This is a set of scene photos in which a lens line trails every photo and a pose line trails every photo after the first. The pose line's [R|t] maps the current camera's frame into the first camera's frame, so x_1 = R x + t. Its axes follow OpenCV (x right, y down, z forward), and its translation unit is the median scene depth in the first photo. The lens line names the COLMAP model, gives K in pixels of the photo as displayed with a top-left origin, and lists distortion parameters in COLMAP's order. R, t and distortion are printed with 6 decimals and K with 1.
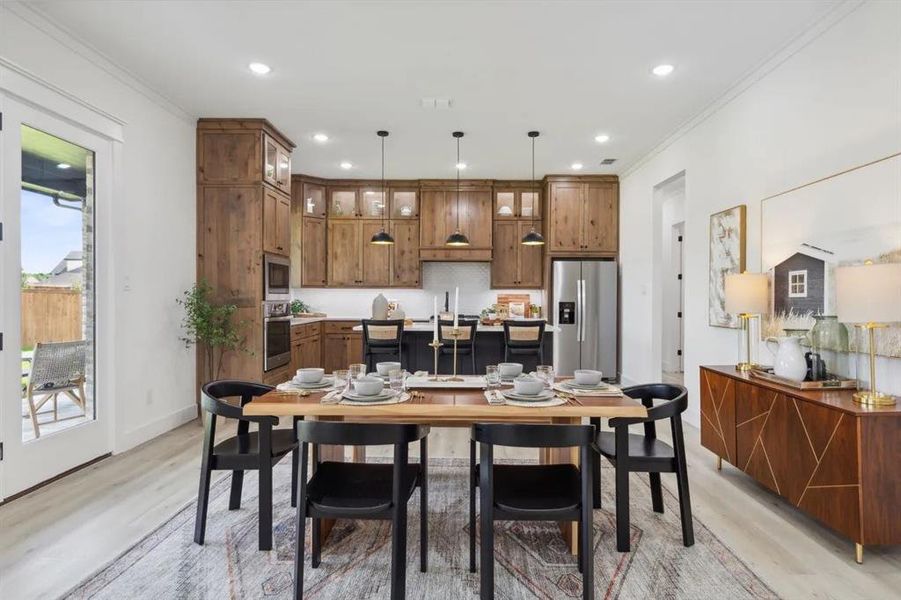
lens RADIAL K [[503.8, 0, 454.4], [0, 503.8, 300.7], [0, 0, 1]] dist [0.002121, -0.003060]
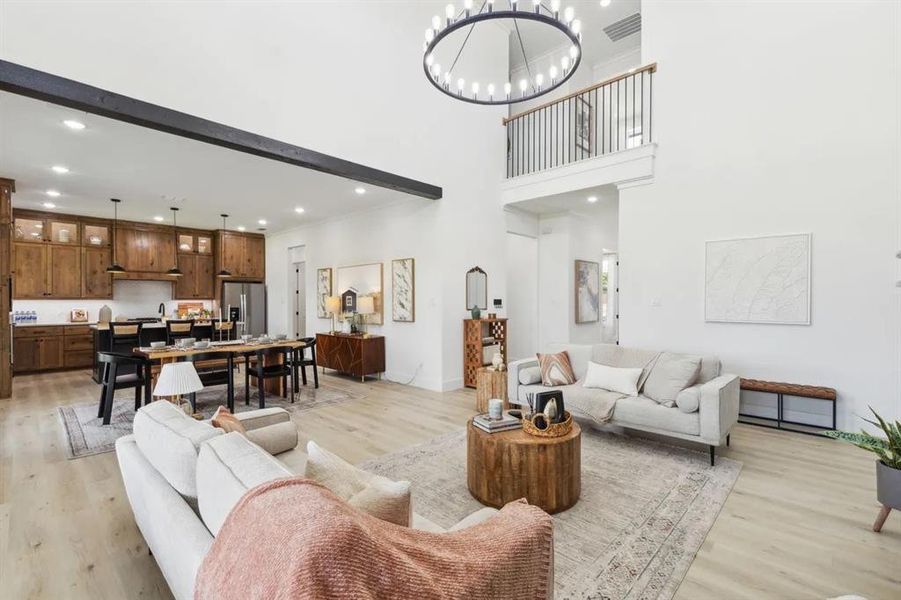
lens RADIAL K [[404.7, 0, 459.4], [0, 404.7, 299.5], [0, 0, 1]] dist [0.007666, -0.001415]
pose [[0.668960, -0.004280, 0.743286, -0.270400], [0.009378, 0.999952, -0.002682, -0.013259], [-0.743240, 0.008765, 0.668968, -0.446512]]
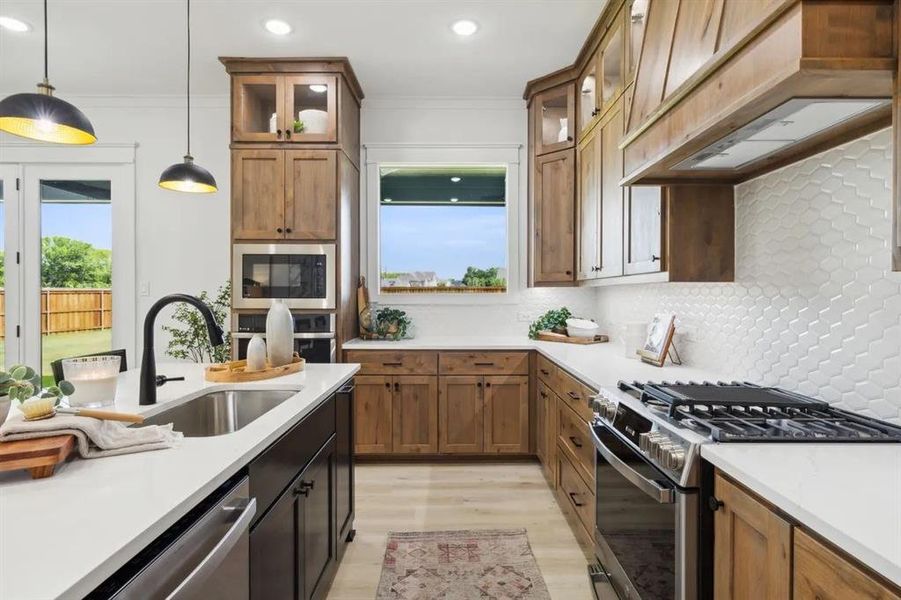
lens RADIAL K [[453.9, 0, 458.1], [0, 453.9, 302.4], [0, 0, 1]] dist [0.000463, 0.000588]
pose [[0.056547, 0.018044, -0.998237, 0.205505], [-0.006738, 0.999821, 0.017691, -0.015885], [0.998377, 0.005726, 0.056658, 0.905716]]
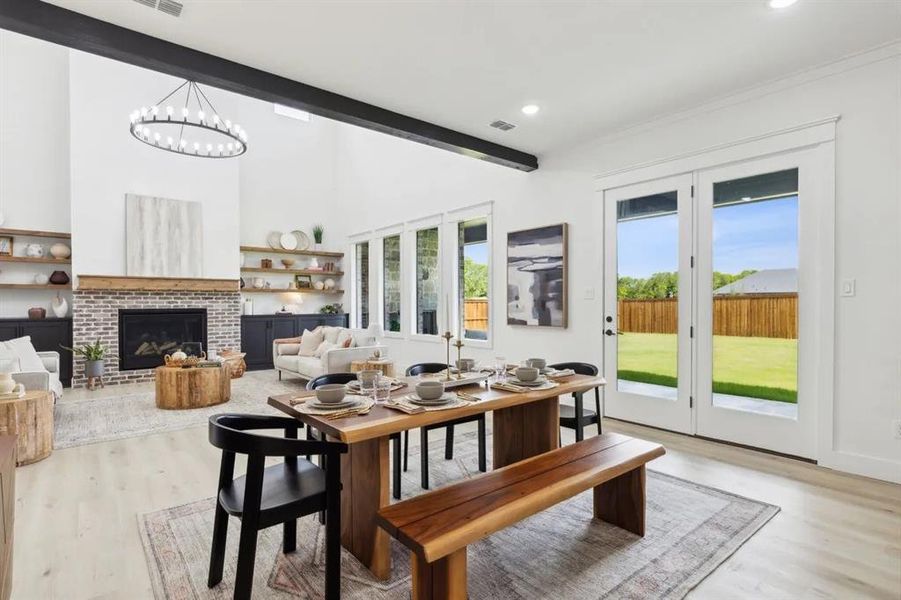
lens RADIAL K [[453.9, 0, 464.7], [0, 453.9, 307.9], [0, 0, 1]] dist [0.000463, 0.000588]
pose [[-0.751981, 0.003954, -0.659173, 0.226012], [-0.008116, 0.999851, 0.015256, -0.003489], [0.659135, 0.016822, -0.751836, 0.645675]]
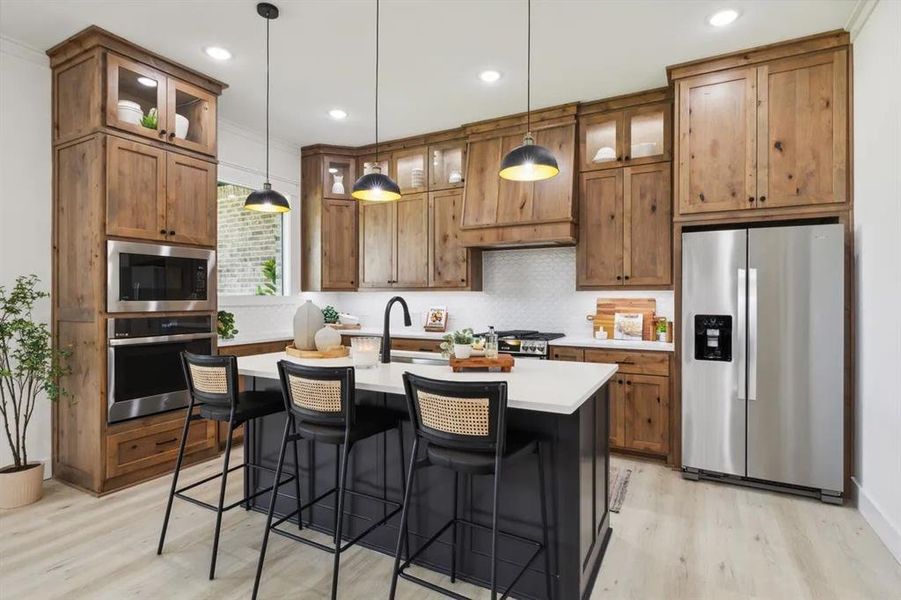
lens RADIAL K [[453.9, 0, 450.3], [0, 453.9, 297.3], [0, 0, 1]] dist [0.000463, 0.000588]
pose [[0.888585, -0.004279, -0.458692, 0.195333], [-0.000585, 0.999945, -0.010462, -0.009500], [0.458711, 0.009565, 0.888534, 0.485342]]
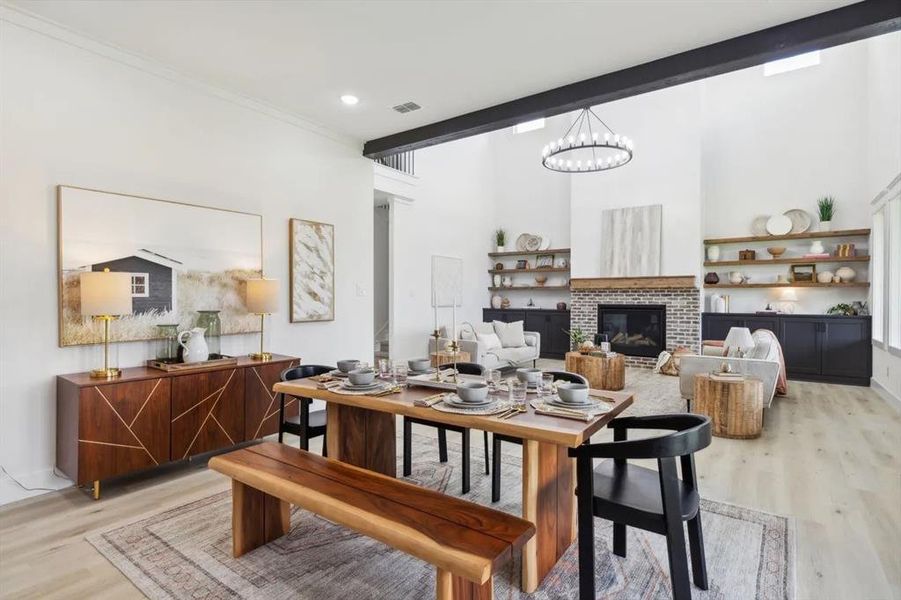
lens RADIAL K [[453.9, 0, 452.4], [0, 453.9, 301.3], [0, 0, 1]] dist [0.000463, 0.000588]
pose [[-0.823248, -0.010761, 0.567580, -0.203010], [-0.001815, 0.999865, 0.016325, -0.006913], [-0.567679, 0.012409, -0.823156, 0.646596]]
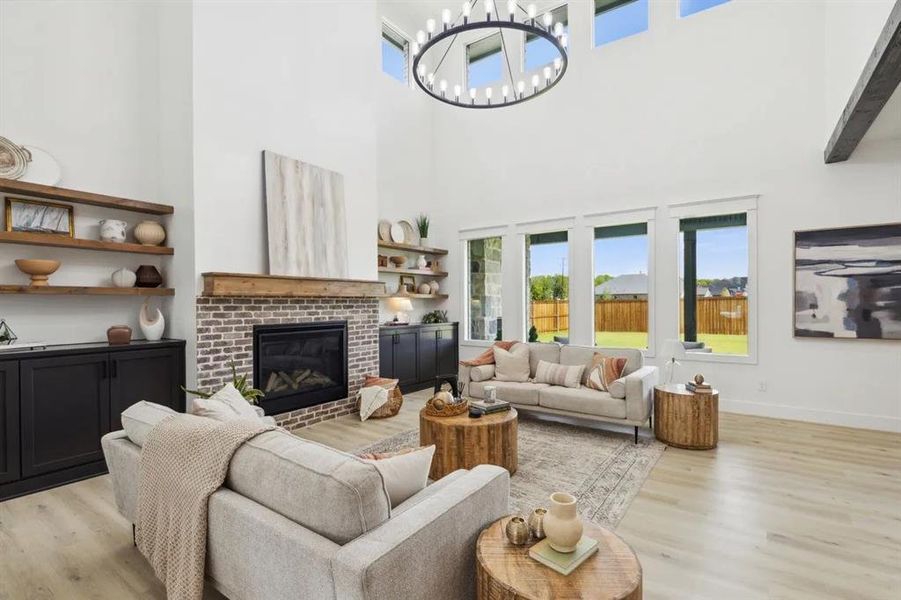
lens RADIAL K [[424.8, 0, 464.5], [0, 424.8, 305.2], [0, 0, 1]] dist [0.001031, -0.002173]
pose [[-0.548803, 0.003858, -0.835943, 0.464483], [-0.004215, 0.999964, 0.007382, -0.013659], [0.835941, 0.007575, -0.548767, 0.032977]]
